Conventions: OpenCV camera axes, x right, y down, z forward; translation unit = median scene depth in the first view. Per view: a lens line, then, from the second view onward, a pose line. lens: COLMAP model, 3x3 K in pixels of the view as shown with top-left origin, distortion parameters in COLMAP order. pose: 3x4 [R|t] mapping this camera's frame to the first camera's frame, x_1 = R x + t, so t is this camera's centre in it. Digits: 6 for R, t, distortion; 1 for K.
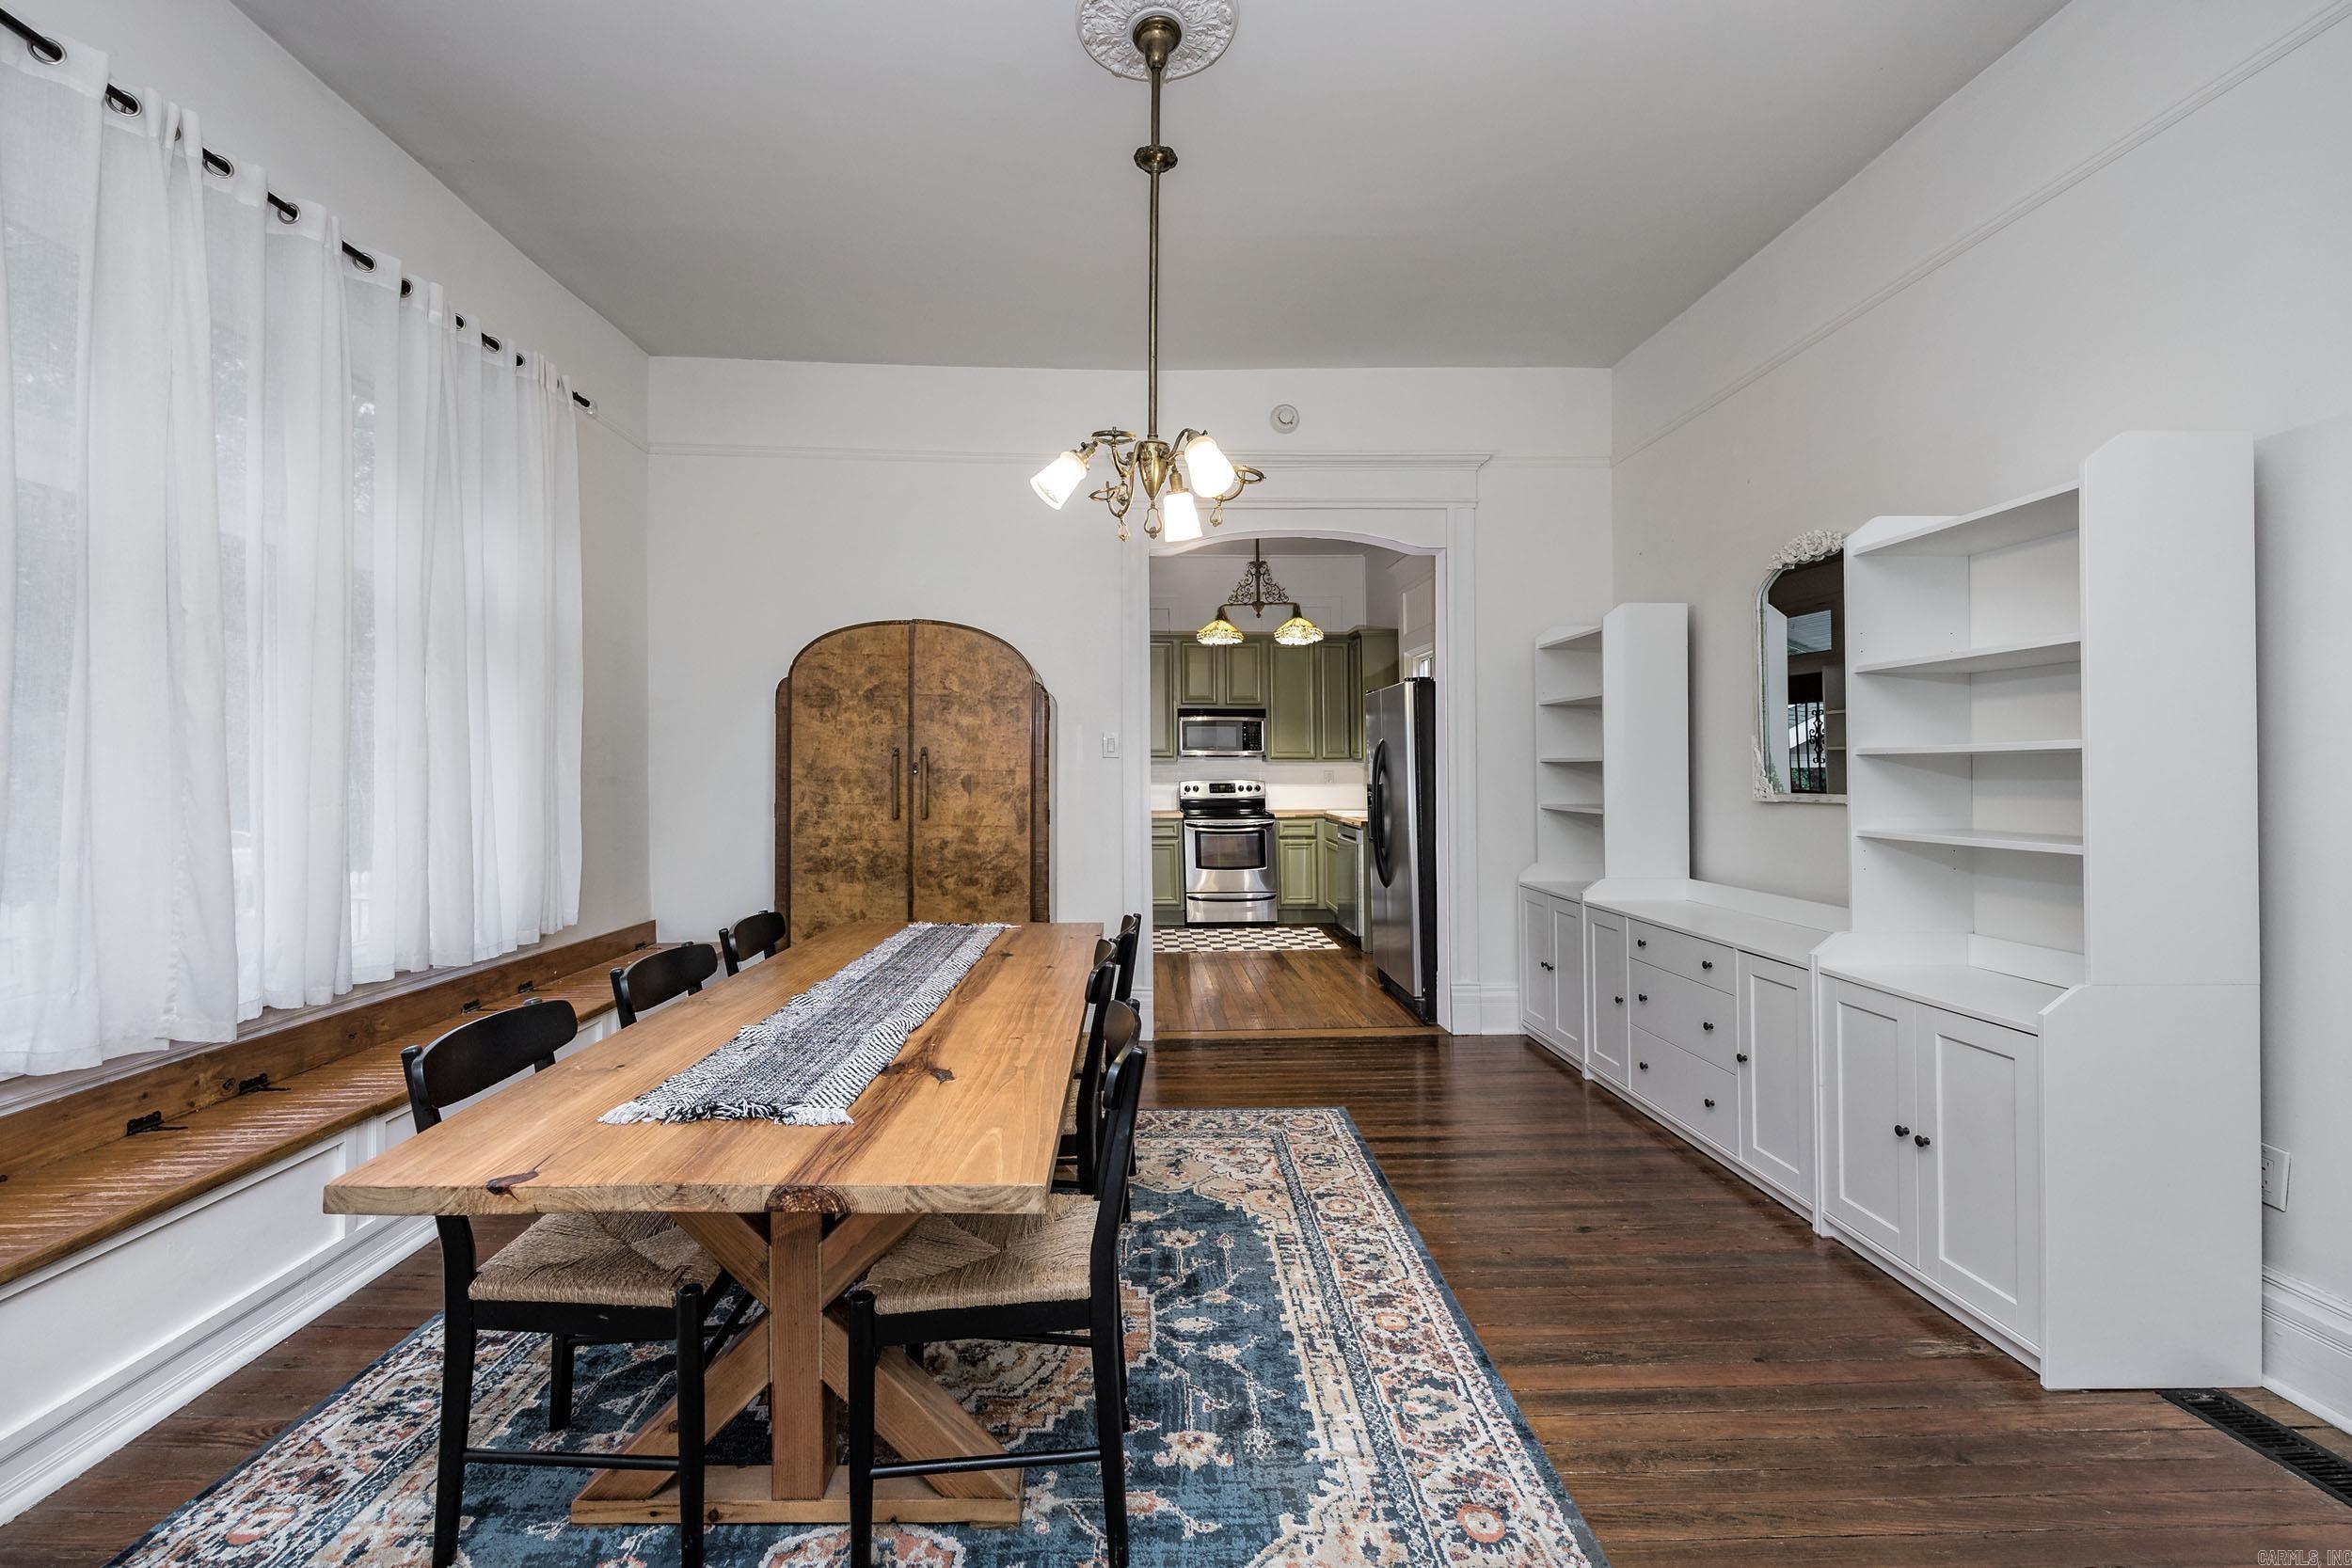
lens RADIAL K [[1017.3, 0, 1120.5], [0, 1017.3, 746.2], [0, 0, 1]] dist [-0.006443, 0.001117]
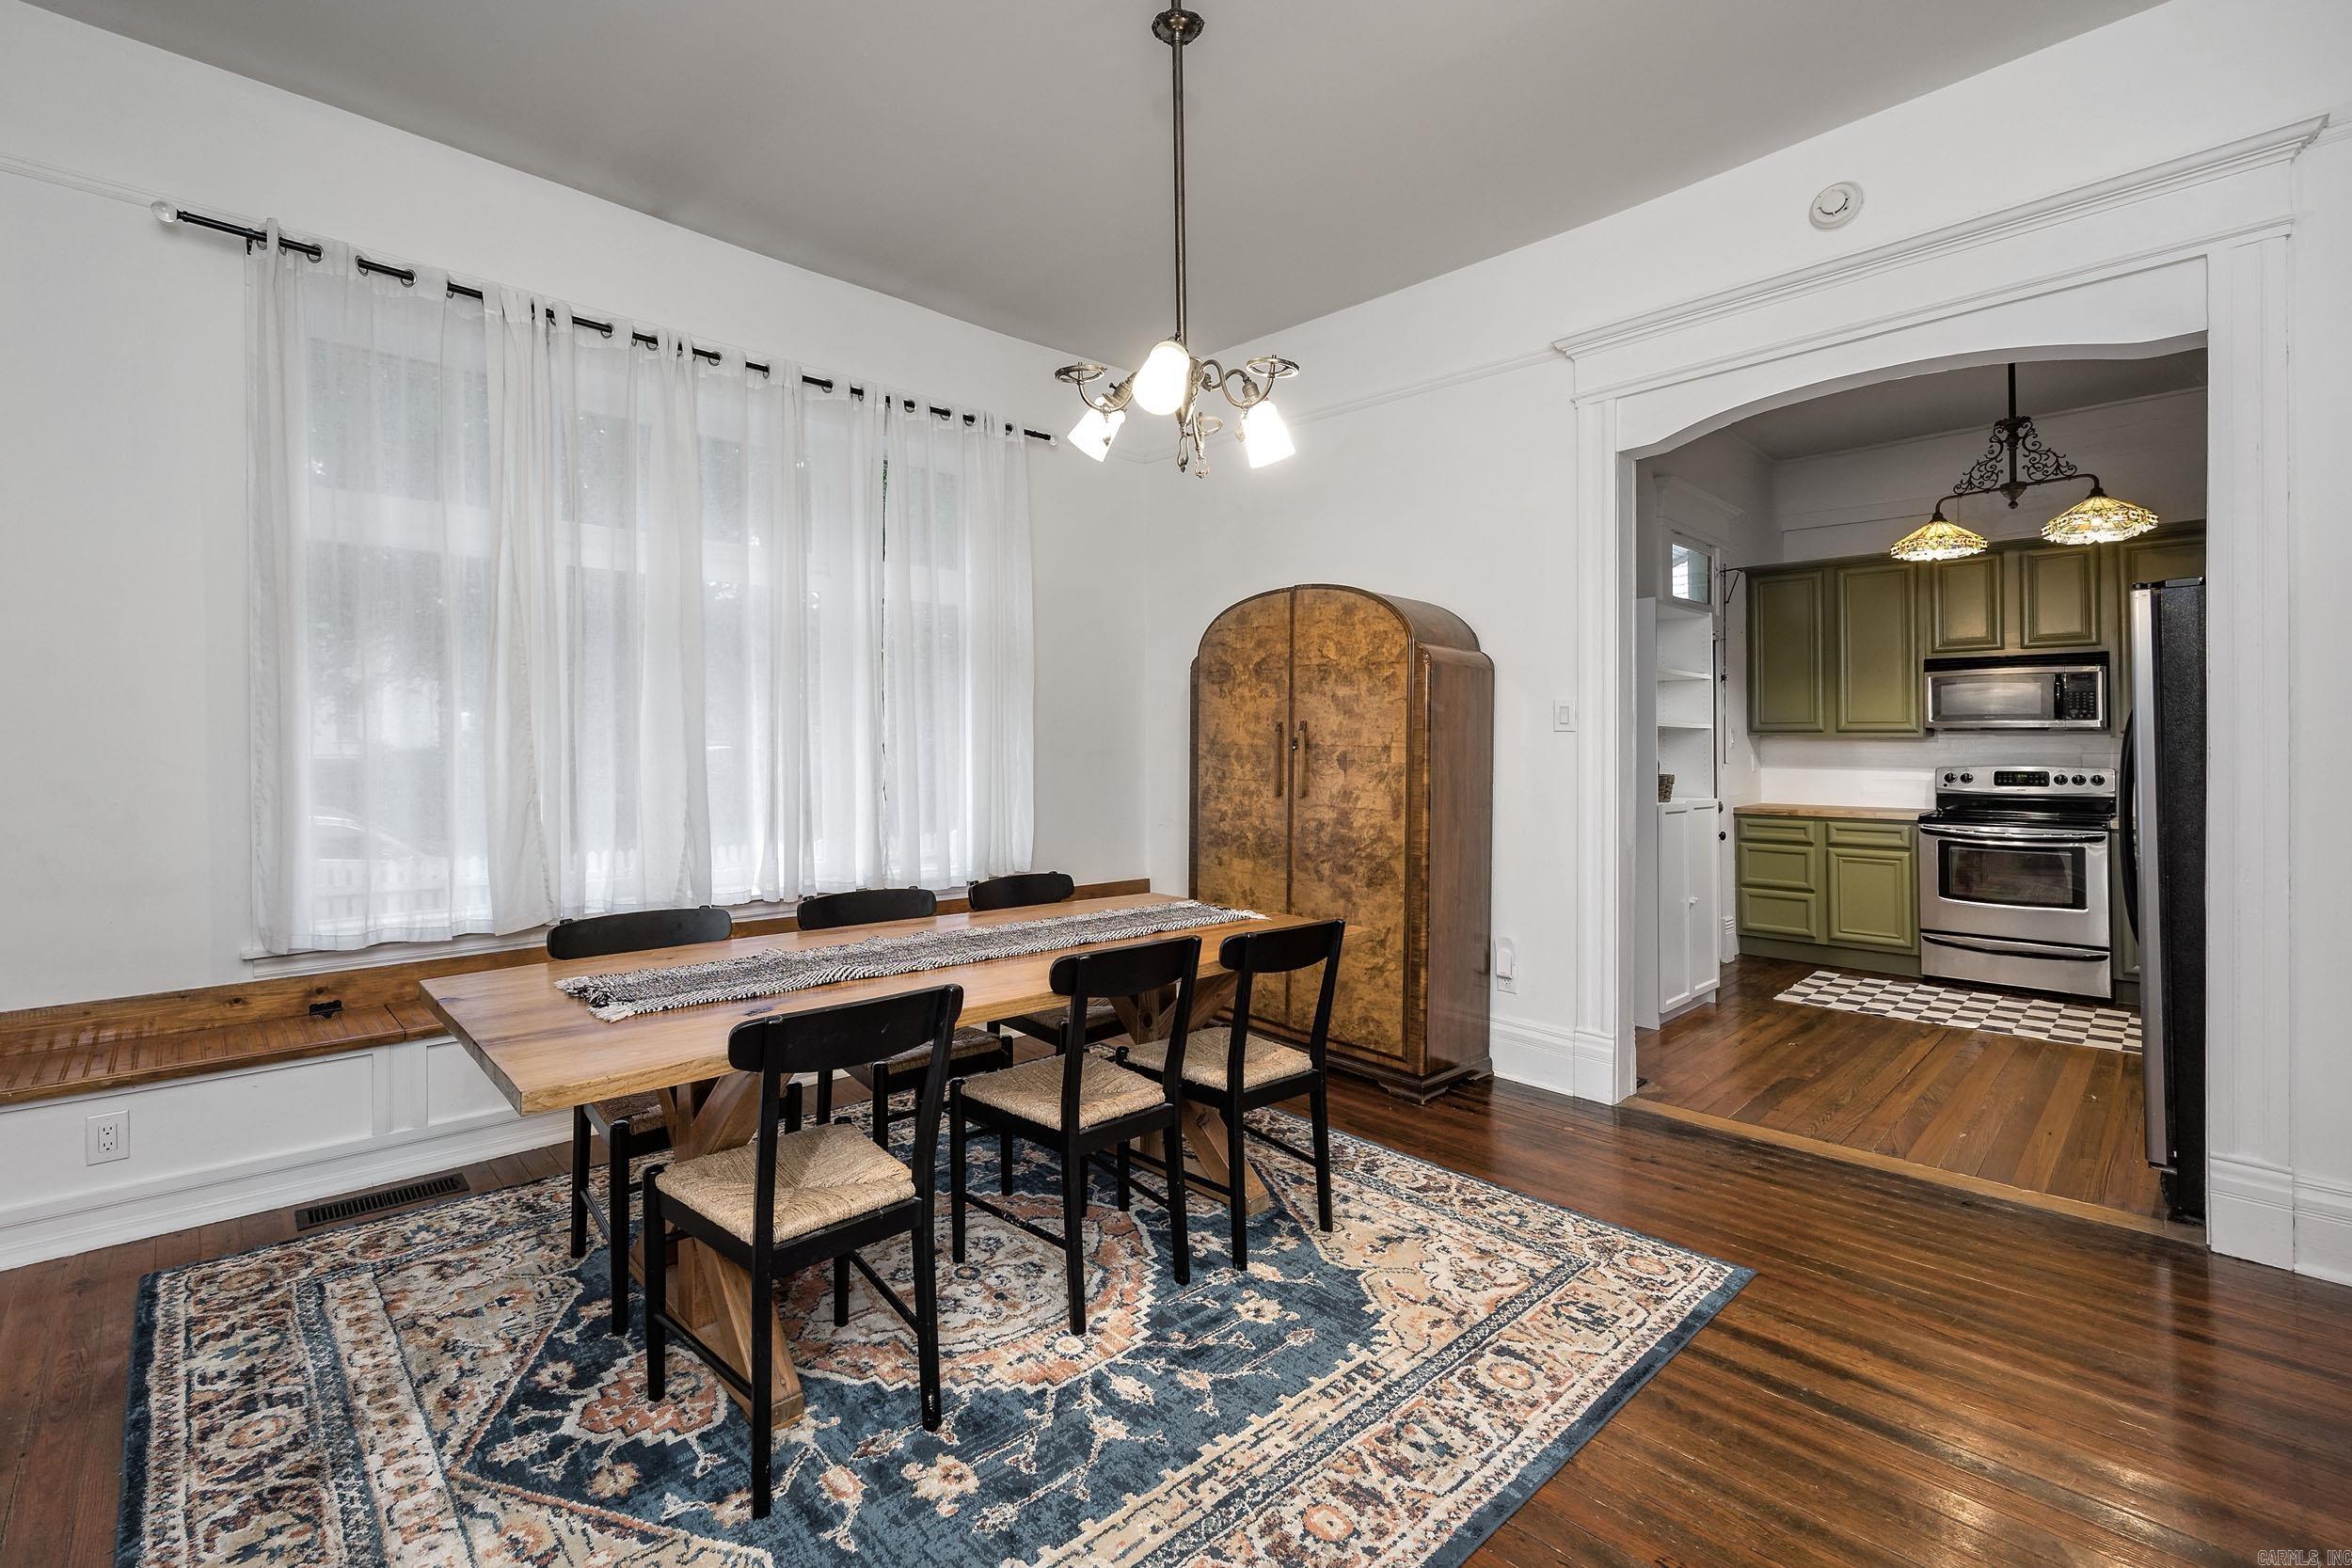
lens RADIAL K [[1017.3, 0, 1066.4], [0, 1017.3, 742.6], [0, 0, 1]] dist [-0.006443, 0.001117]
pose [[0.640398, 0.001528, -0.768042, 0.387106], [0.011508, 0.999867, 0.011585, 0.007325], [0.767957, -0.016257, 0.640295, 0.233119]]
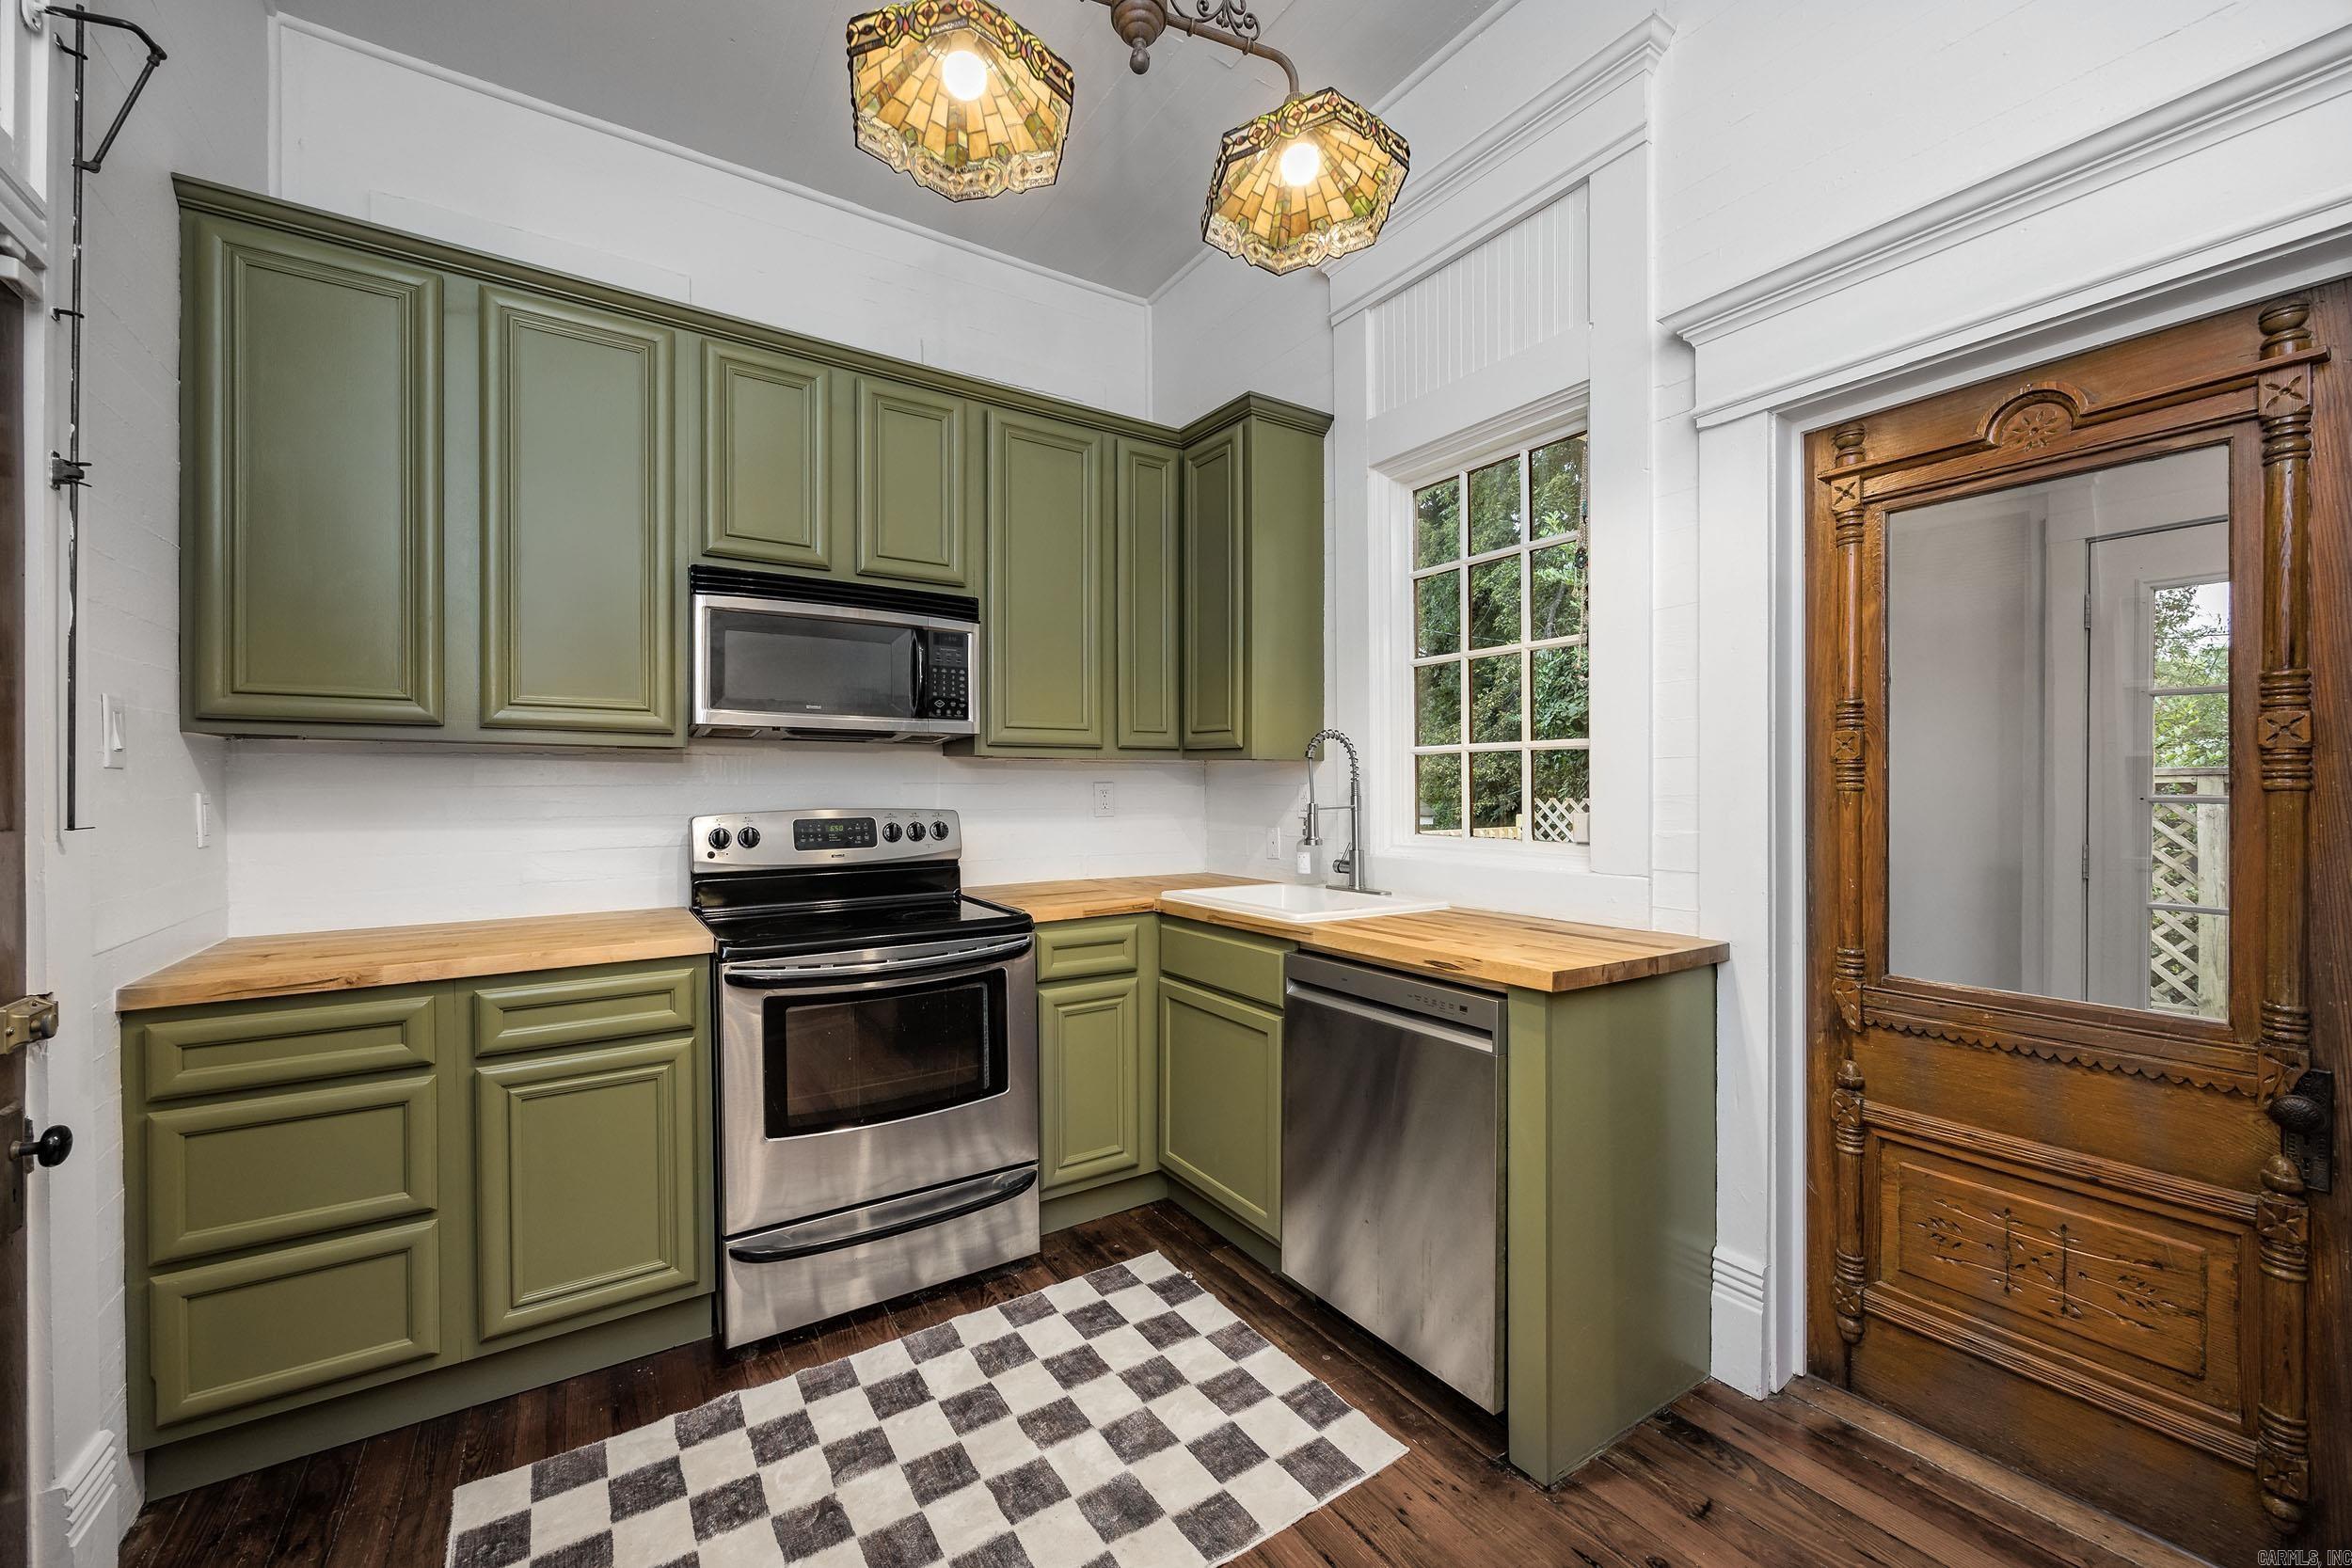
lens RADIAL K [[905.2, 0, 1154.1], [0, 905.2, 773.7], [0, 0, 1]] dist [-0.008395, -0.000897]
pose [[0.847879, 0.006478, 0.530149, 0.060489], [-0.006154, 0.999978, -0.002376, 0.041538], [-0.530153, -0.001248, 0.847901, 1.317068]]
